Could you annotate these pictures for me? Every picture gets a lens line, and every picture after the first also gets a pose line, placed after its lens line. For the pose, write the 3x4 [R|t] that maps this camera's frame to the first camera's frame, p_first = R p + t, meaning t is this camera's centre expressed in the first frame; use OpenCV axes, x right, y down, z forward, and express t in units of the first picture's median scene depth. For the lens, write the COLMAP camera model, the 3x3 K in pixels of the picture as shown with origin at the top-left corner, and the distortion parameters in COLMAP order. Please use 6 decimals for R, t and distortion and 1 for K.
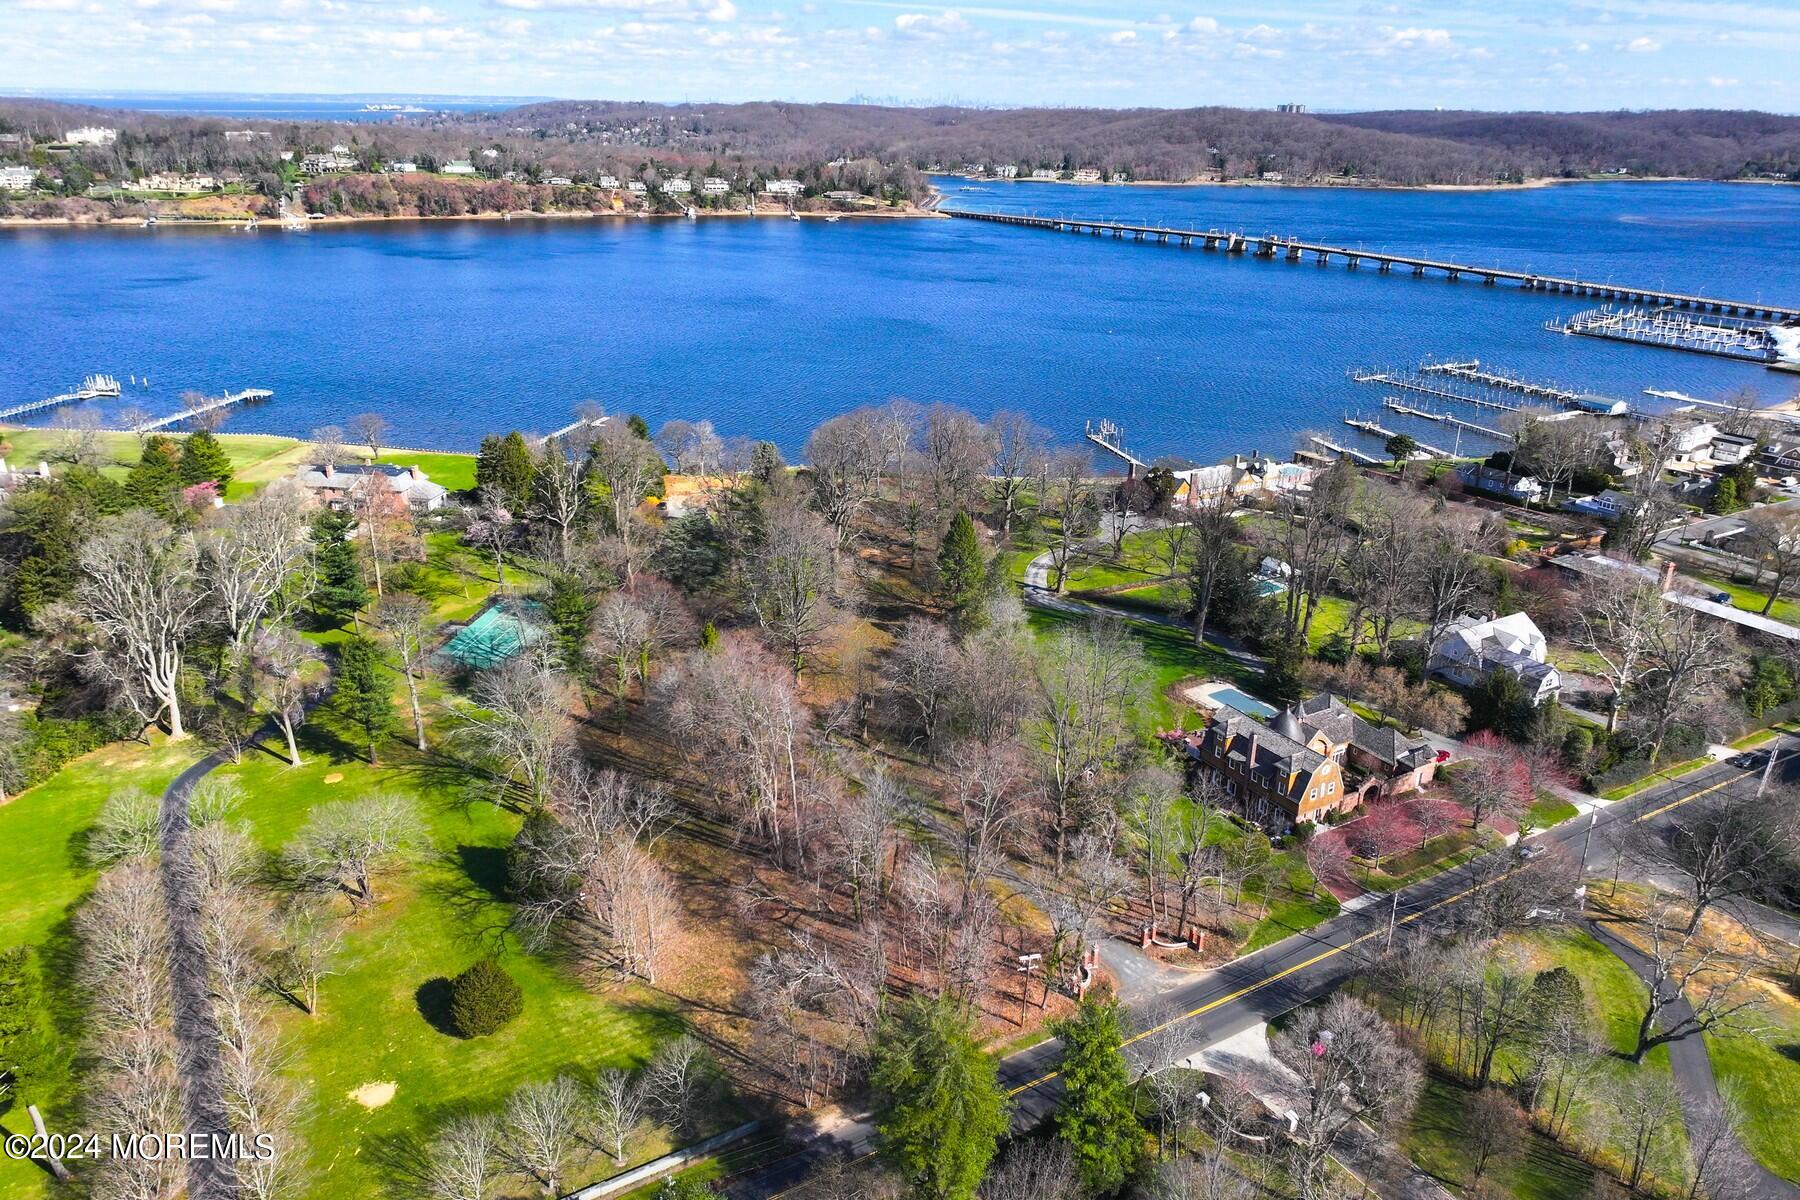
lens RADIAL K [[1263.2, 0, 897.5], [0, 1263.2, 599.9], [0, 0, 1]] dist [-0.005139, 0.025320]
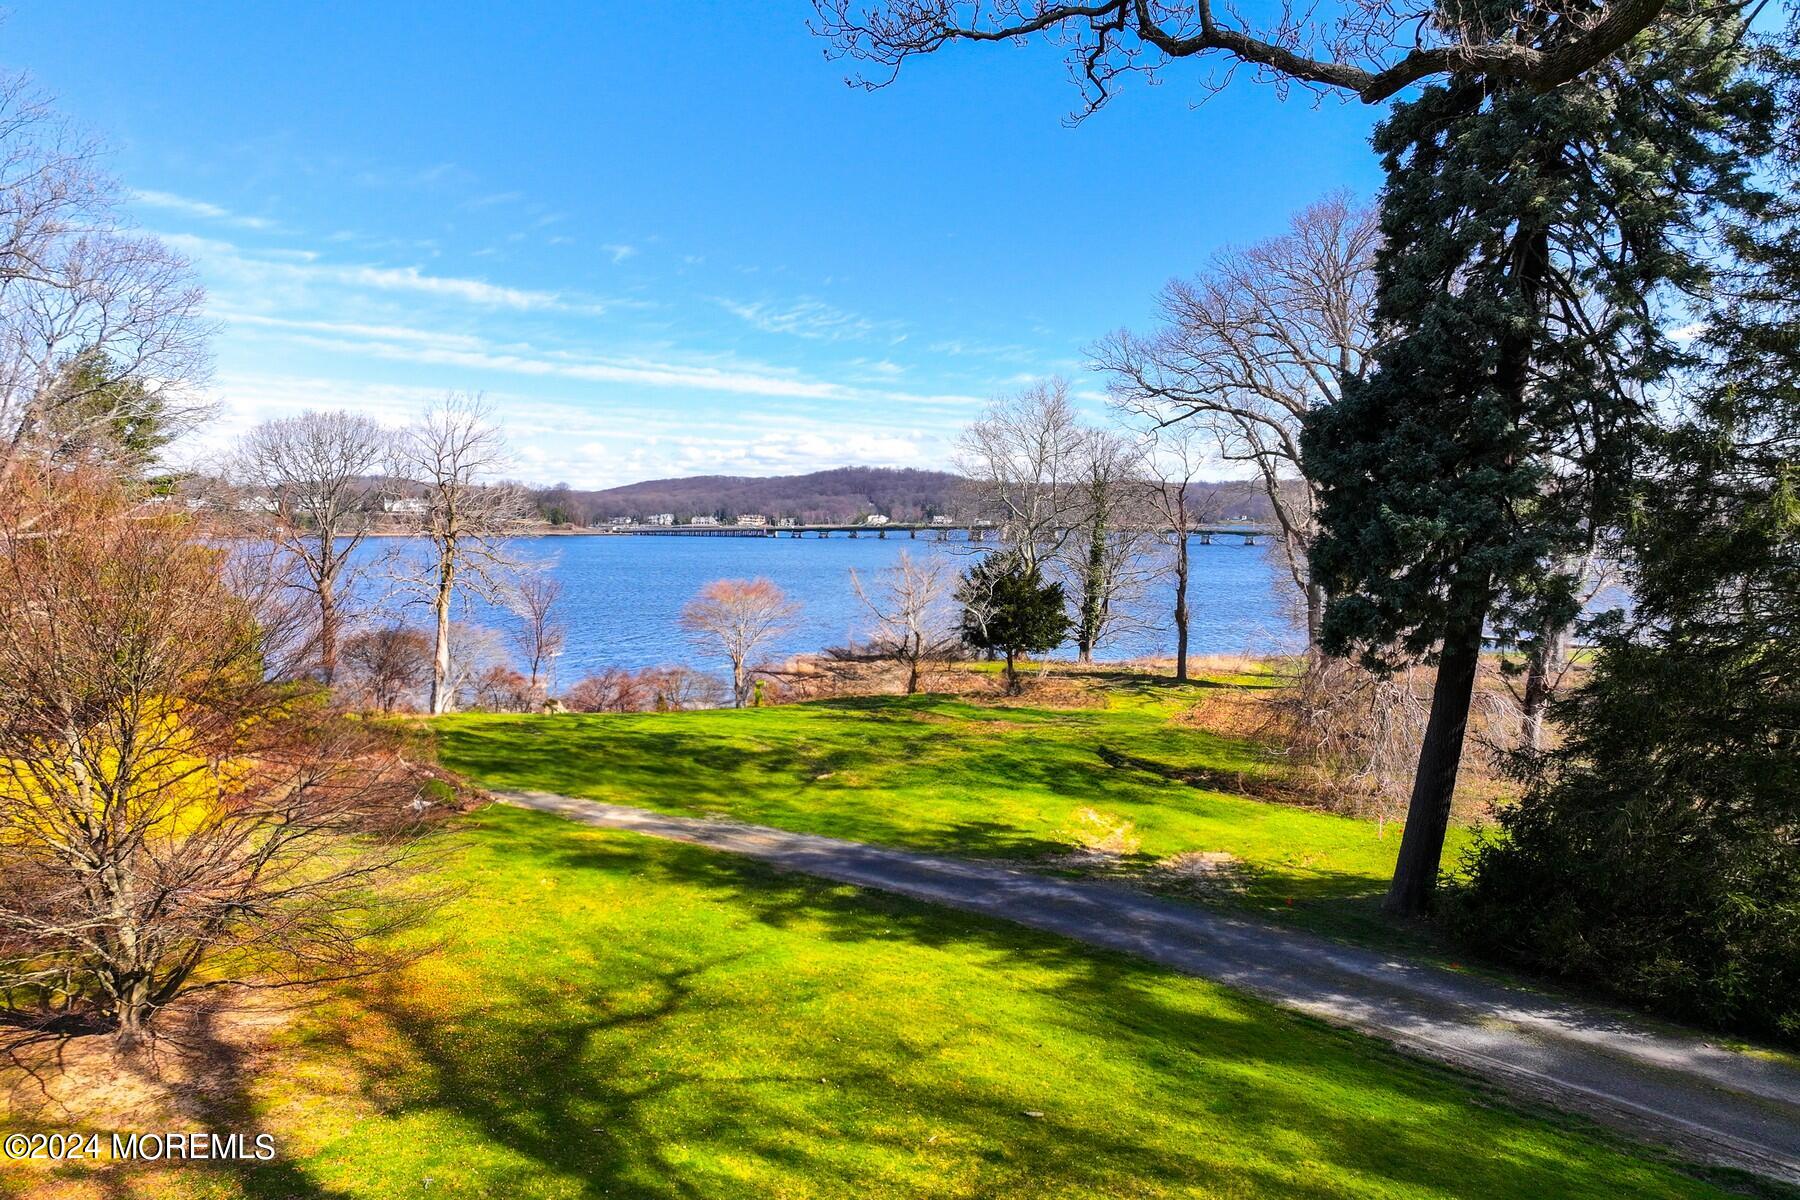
lens RADIAL K [[1263.2, 0, 897.5], [0, 1263.2, 599.9], [0, 0, 1]] dist [-0.005139, 0.025320]
pose [[0.952533, -0.029294, 0.303024, -0.043517], [0.120133, 0.950754, -0.285717, -0.010585], [-0.279732, 0.308558, 0.909144, 0.233604]]
